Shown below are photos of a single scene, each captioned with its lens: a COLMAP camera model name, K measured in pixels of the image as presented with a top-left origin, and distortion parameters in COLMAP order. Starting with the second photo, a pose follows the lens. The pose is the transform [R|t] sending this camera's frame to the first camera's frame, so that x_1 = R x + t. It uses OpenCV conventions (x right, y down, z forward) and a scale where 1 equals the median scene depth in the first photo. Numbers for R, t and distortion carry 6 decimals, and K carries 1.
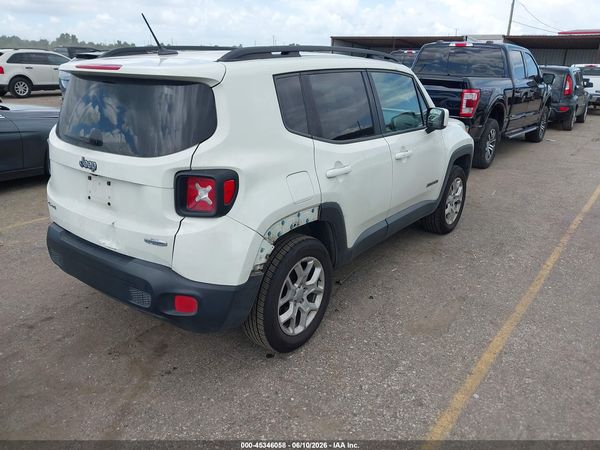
lens RADIAL K [[469.1, 0, 288.8], [0, 469.1, 221.8], [0, 0, 1]] dist [-0.000561, -0.011275]
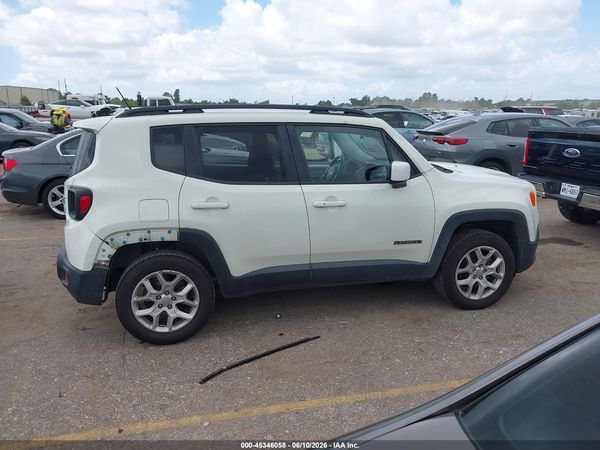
lens RADIAL K [[470.4, 0, 300.2], [0, 470.4, 239.4], [0, 0, 1]] dist [-0.000952, -0.002559]
pose [[0.775414, 0.145701, -0.614414, 1.182373], [-0.191442, 0.981464, -0.008865, -0.065402], [0.601733, 0.124499, 0.788934, 0.253625]]
